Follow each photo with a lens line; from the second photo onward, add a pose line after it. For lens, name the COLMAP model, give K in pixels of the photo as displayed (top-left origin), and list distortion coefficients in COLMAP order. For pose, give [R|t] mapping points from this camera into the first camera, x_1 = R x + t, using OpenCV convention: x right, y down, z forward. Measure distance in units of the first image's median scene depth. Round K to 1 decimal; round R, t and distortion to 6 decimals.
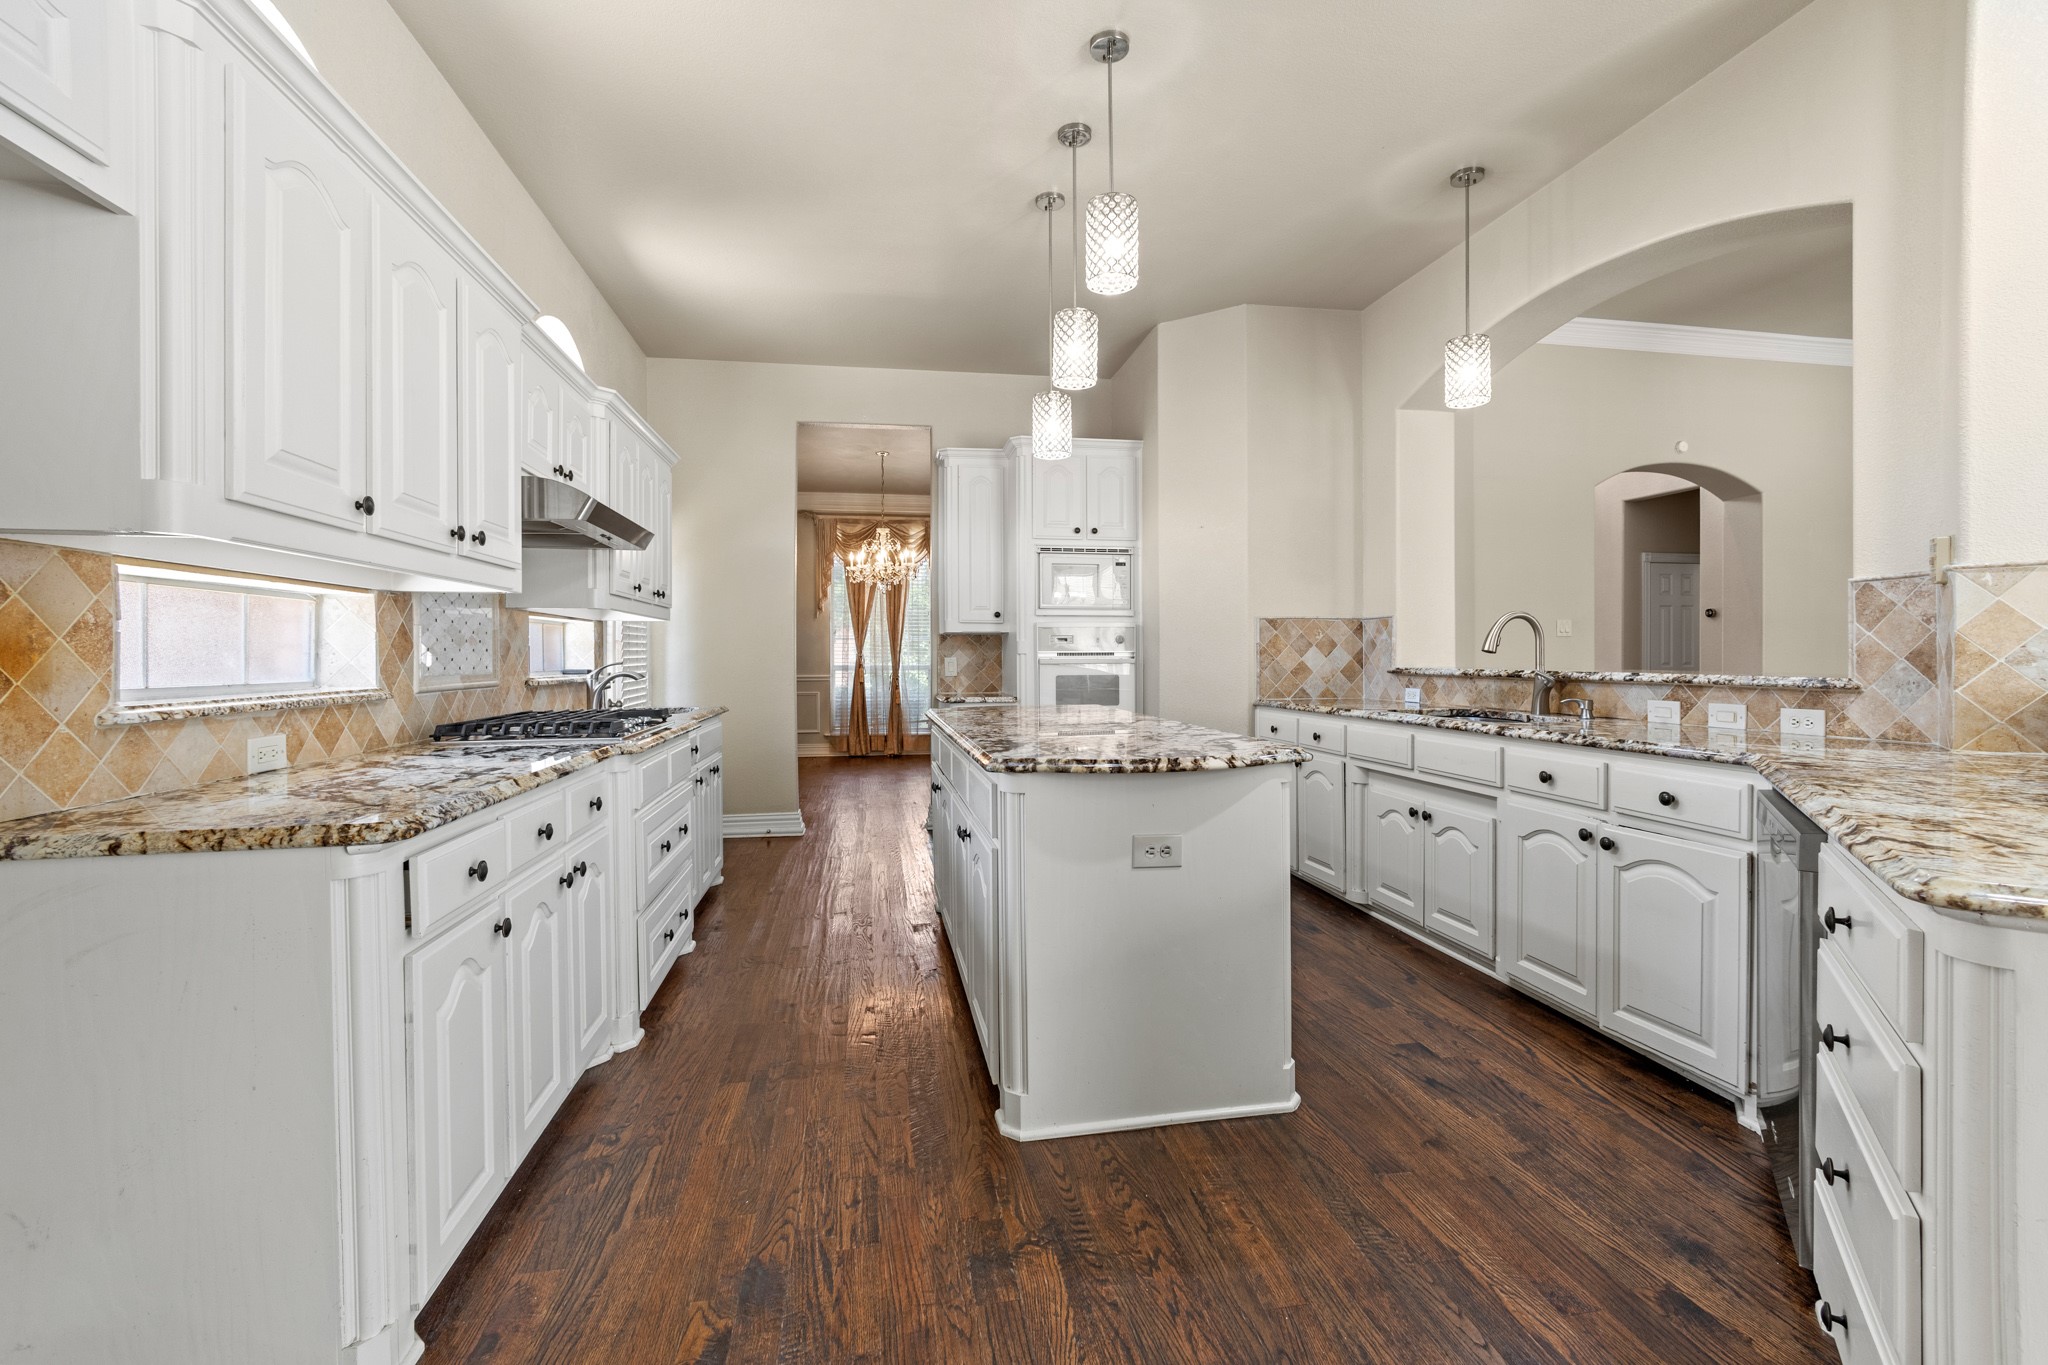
lens RADIAL K [[938.2, 0, 1061.3], [0, 938.2, 662.8], [0, 0, 1]] dist [-0.000109, -0.000475]
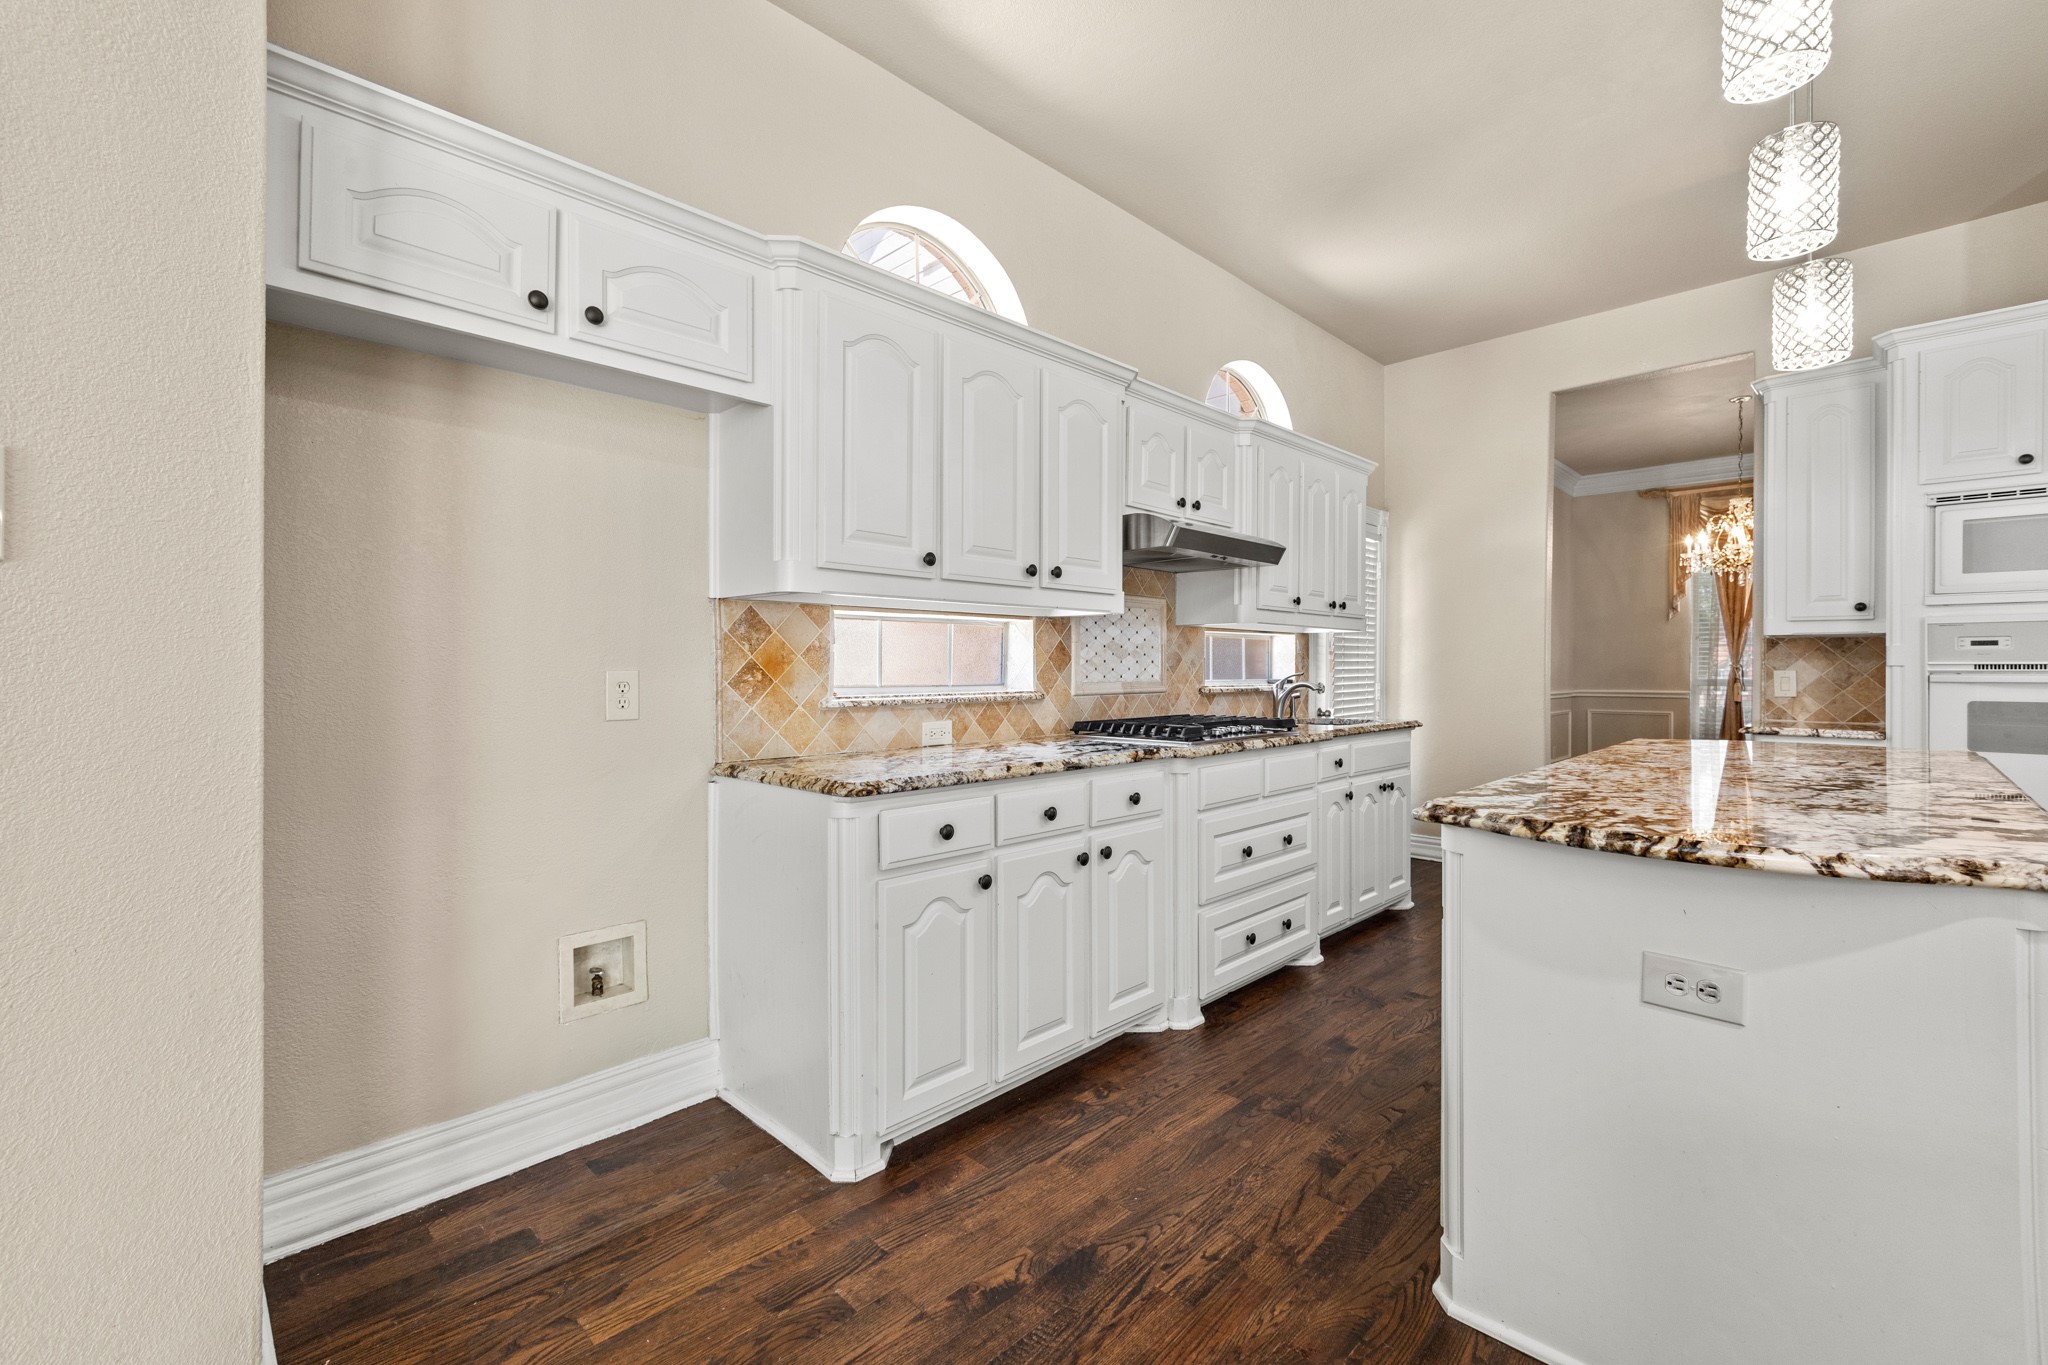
lens RADIAL K [[938.1, 0, 1016.1], [0, 938.1, 672.3], [0, 0, 1]] dist [-0.002107, -0.000445]
pose [[0.514276, 0.009091, -0.857577, 0.420560], [-0.009299, 0.999944, 0.005023, -0.005942], [0.857574, 0.005392, 0.514332, 0.315136]]
